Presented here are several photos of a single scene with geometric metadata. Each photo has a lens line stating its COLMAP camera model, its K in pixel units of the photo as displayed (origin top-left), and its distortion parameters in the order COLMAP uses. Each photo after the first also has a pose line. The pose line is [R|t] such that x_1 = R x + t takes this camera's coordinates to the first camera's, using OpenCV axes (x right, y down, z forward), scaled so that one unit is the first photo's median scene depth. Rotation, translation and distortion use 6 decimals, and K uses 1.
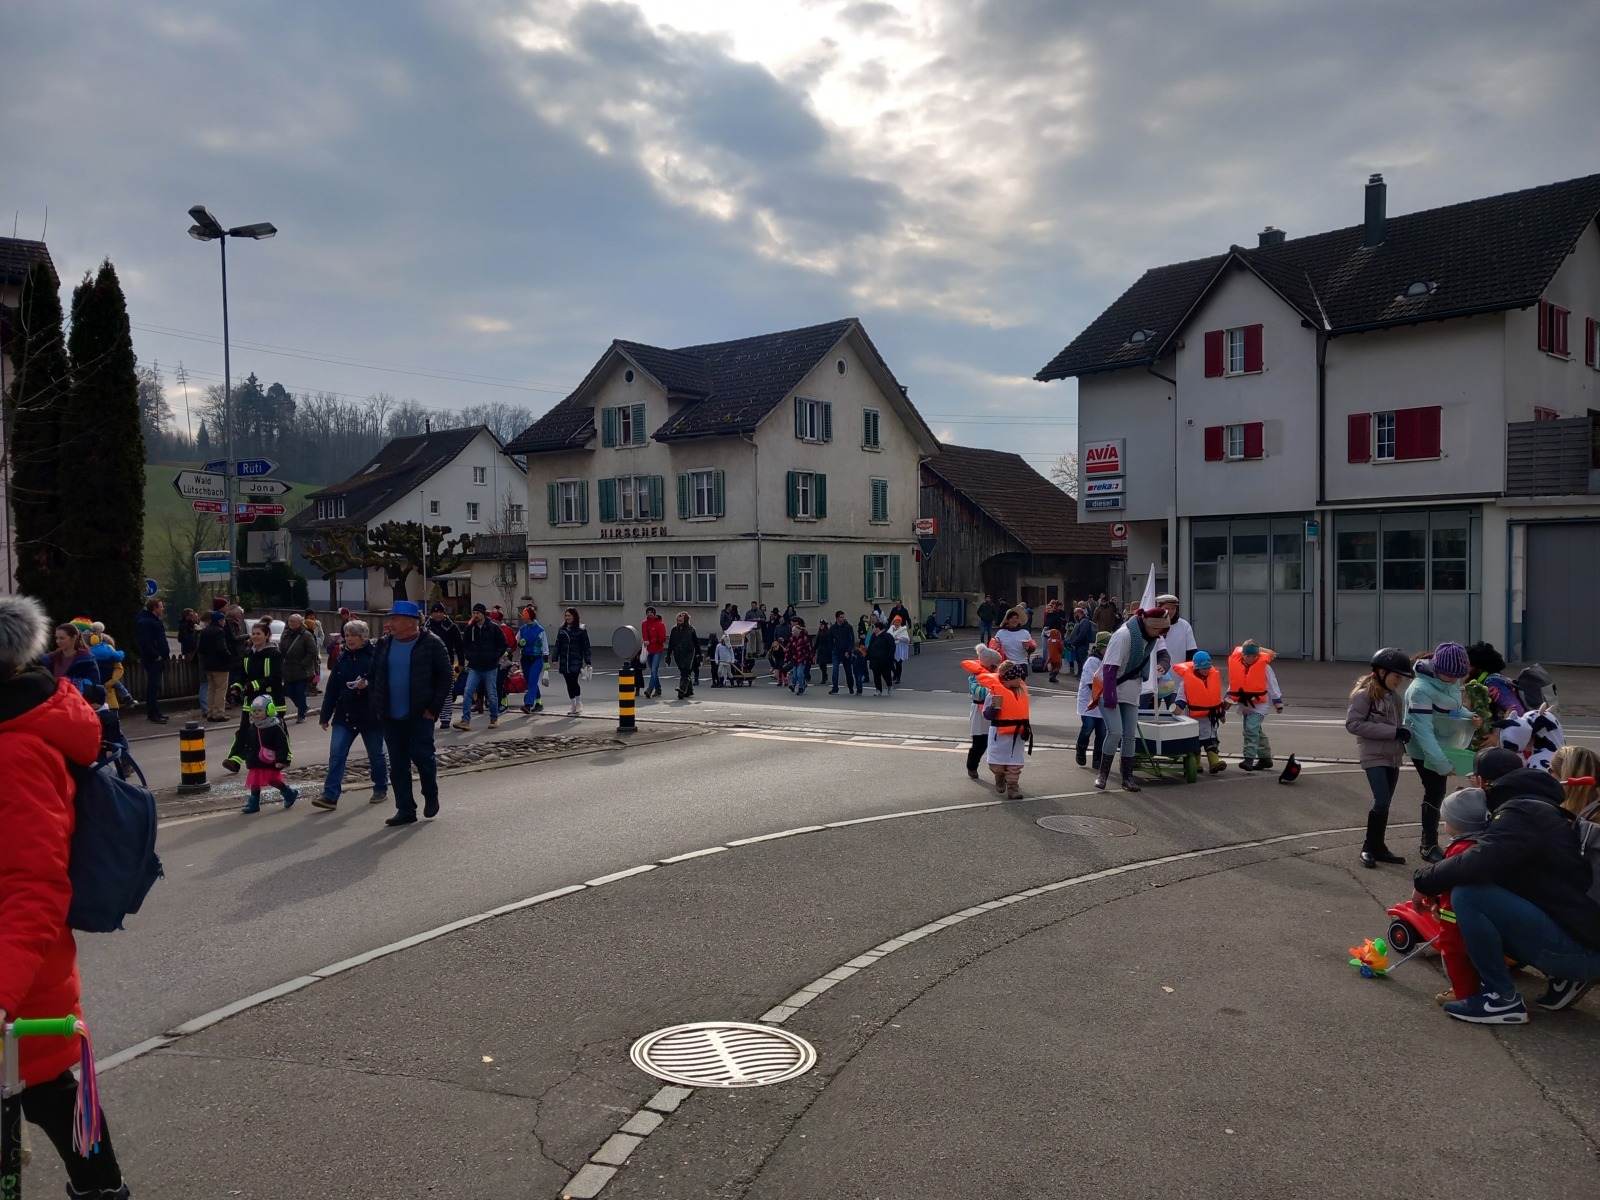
lens RADIAL K [[1282.4, 0, 790.6], [0, 1282.4, 645.8], [0, 0, 1]] dist [0.162362, -0.397734]
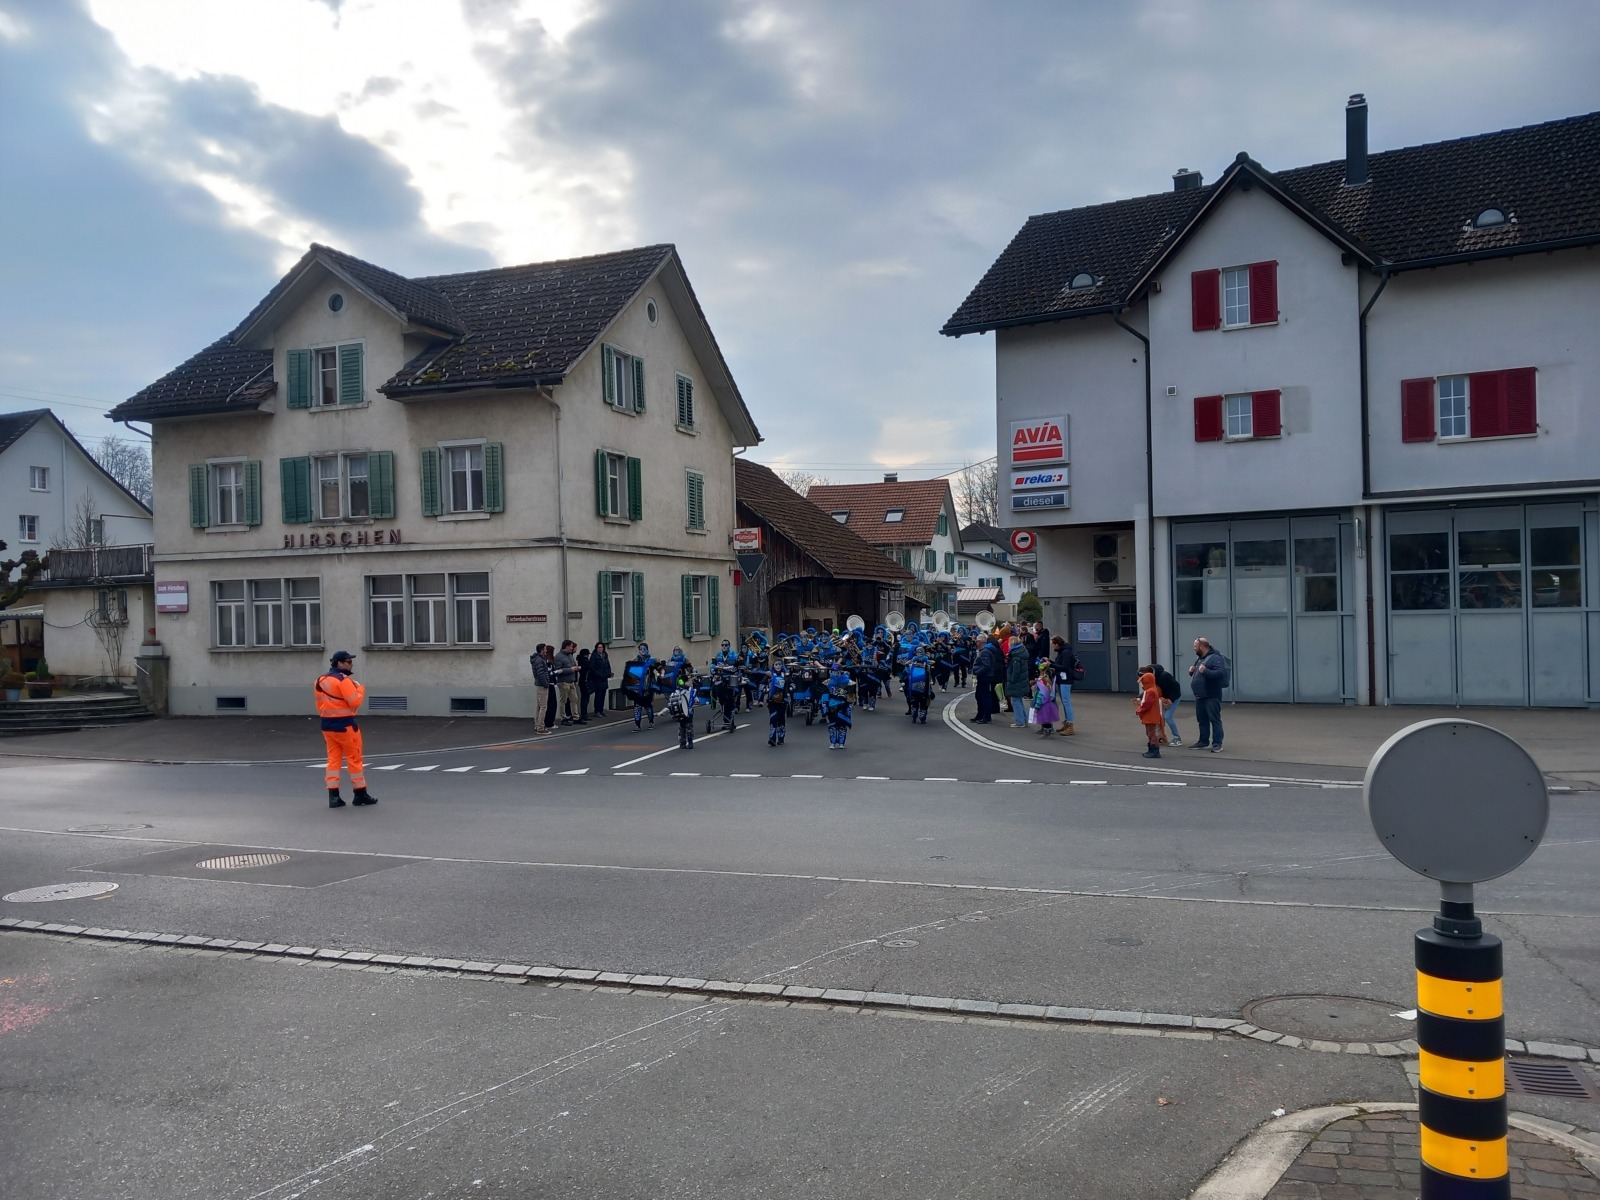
lens RADIAL K [[1252.2, 0, 797.0], [0, 1252.2, 620.2], [0, 0, 1]] dist [0.139033, -0.323529]
pose [[0.949364, -0.011793, 0.313956, -0.106281], [0.028554, 0.998398, -0.048842, -0.009297], [-0.312877, 0.055334, 0.948180, 0.323941]]
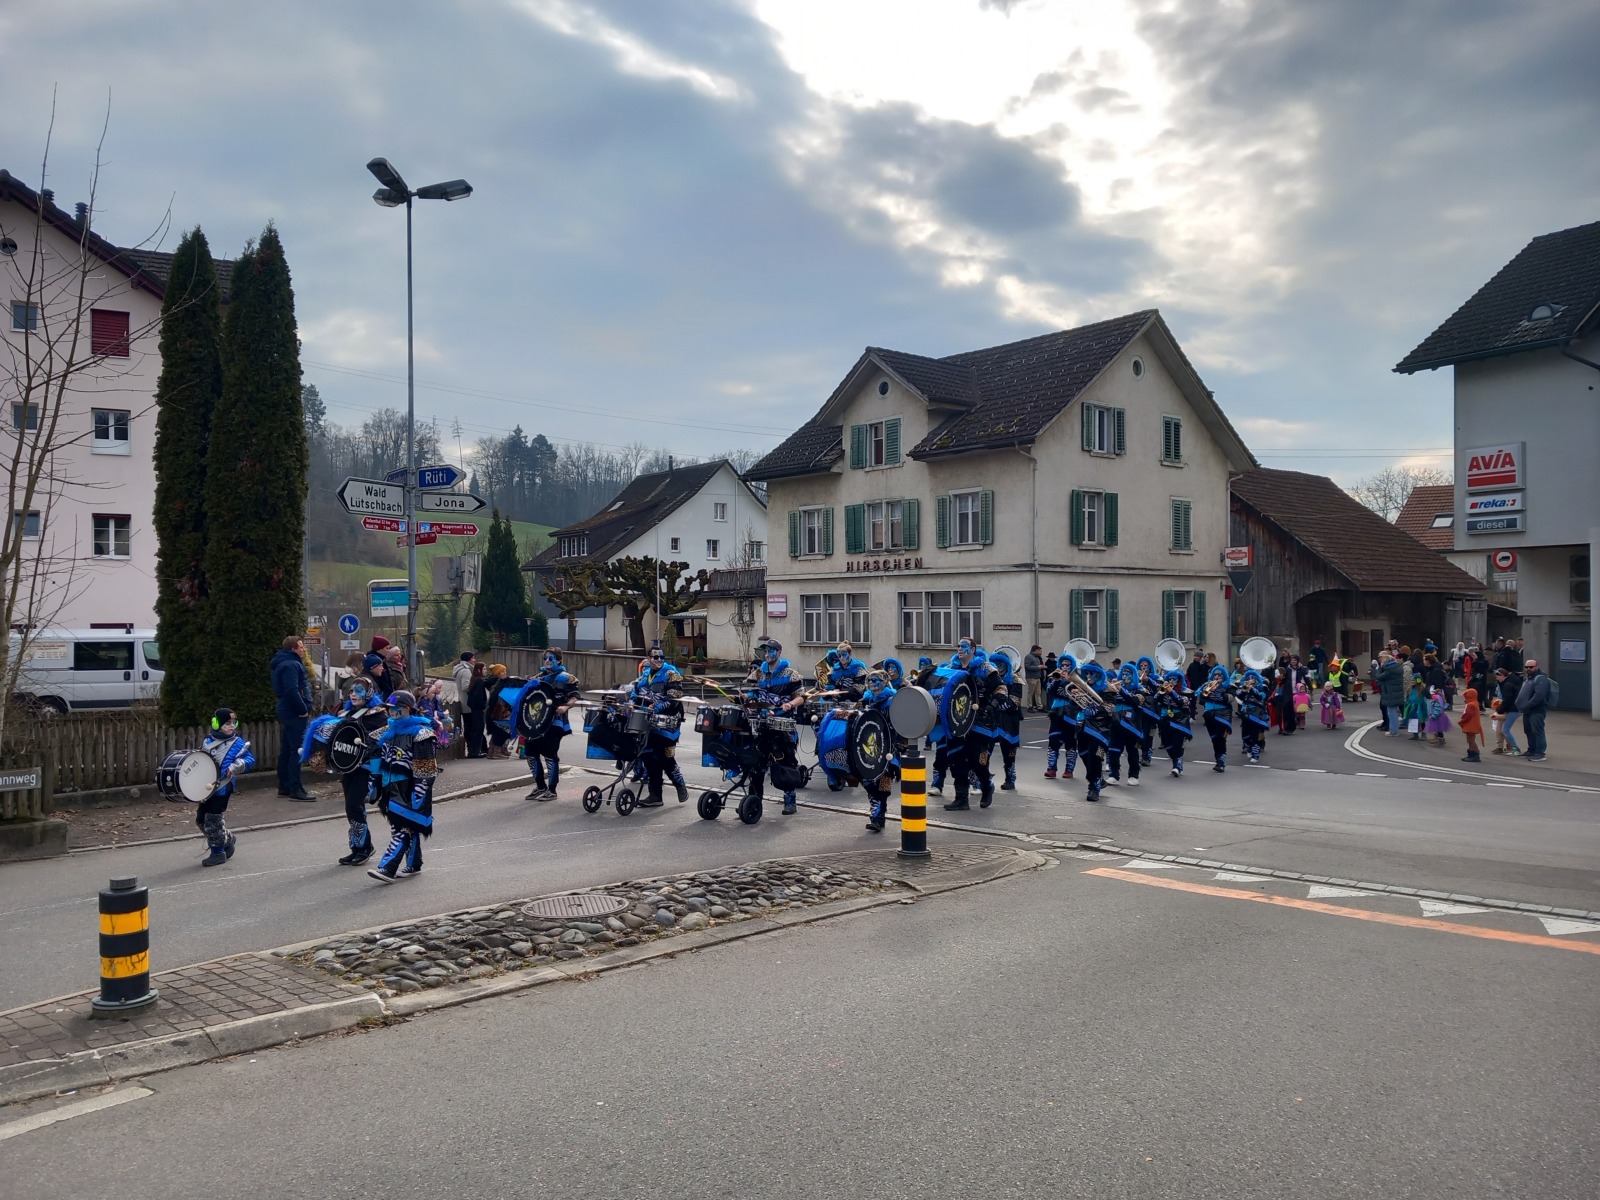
lens RADIAL K [[1268.8, 0, 766.9], [0, 1268.8, 635.0], [0, 0, 1]] dist [0.098679, -0.154641]
pose [[0.979897, 0.008688, -0.199316, -0.028057], [-0.016698, 0.999118, -0.038539, -0.005927], [0.198806, 0.041092, 0.979177, 0.142417]]
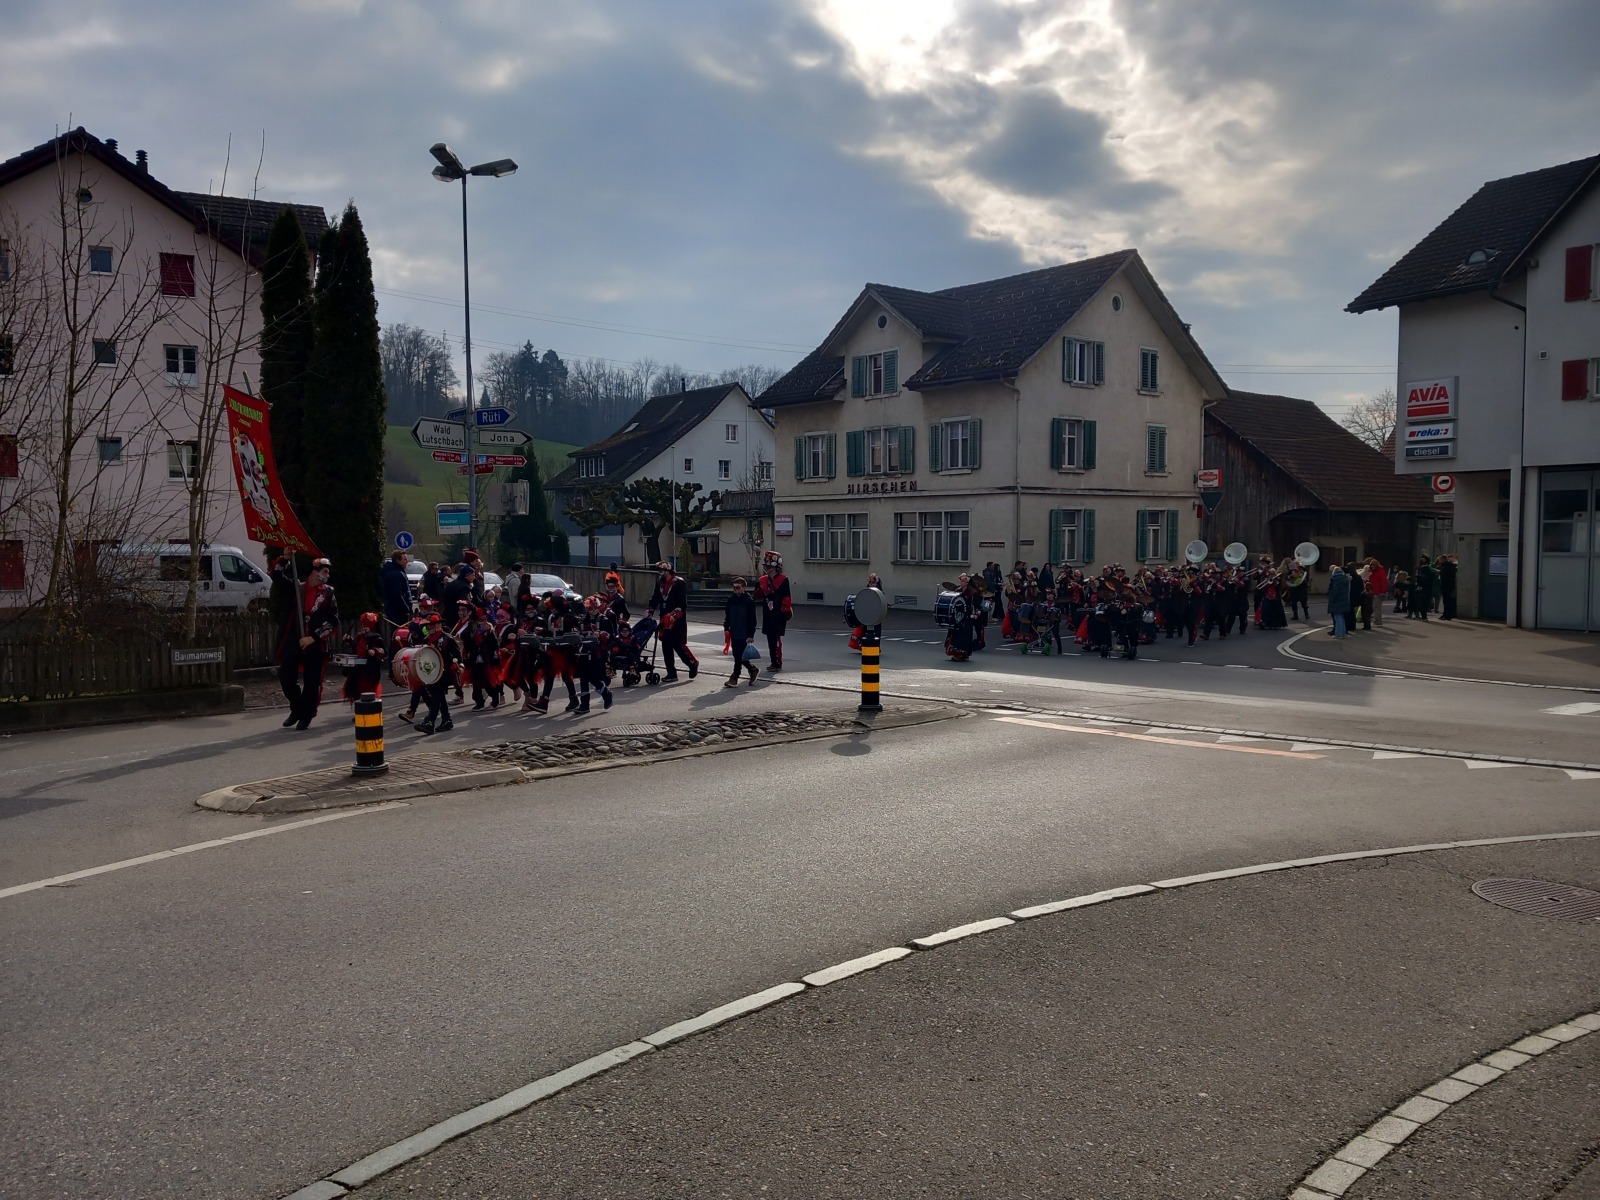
lens RADIAL K [[1279.5, 0, 777.0], [0, 1279.5, 617.9], [0, 0, 1]] dist [0.116611, -0.186749]
pose [[0.979610, 0.019805, -0.199931, -0.007171], [-0.017775, 0.999771, 0.011946, -0.001569], [0.200121, -0.008149, 0.979737, 0.057816]]
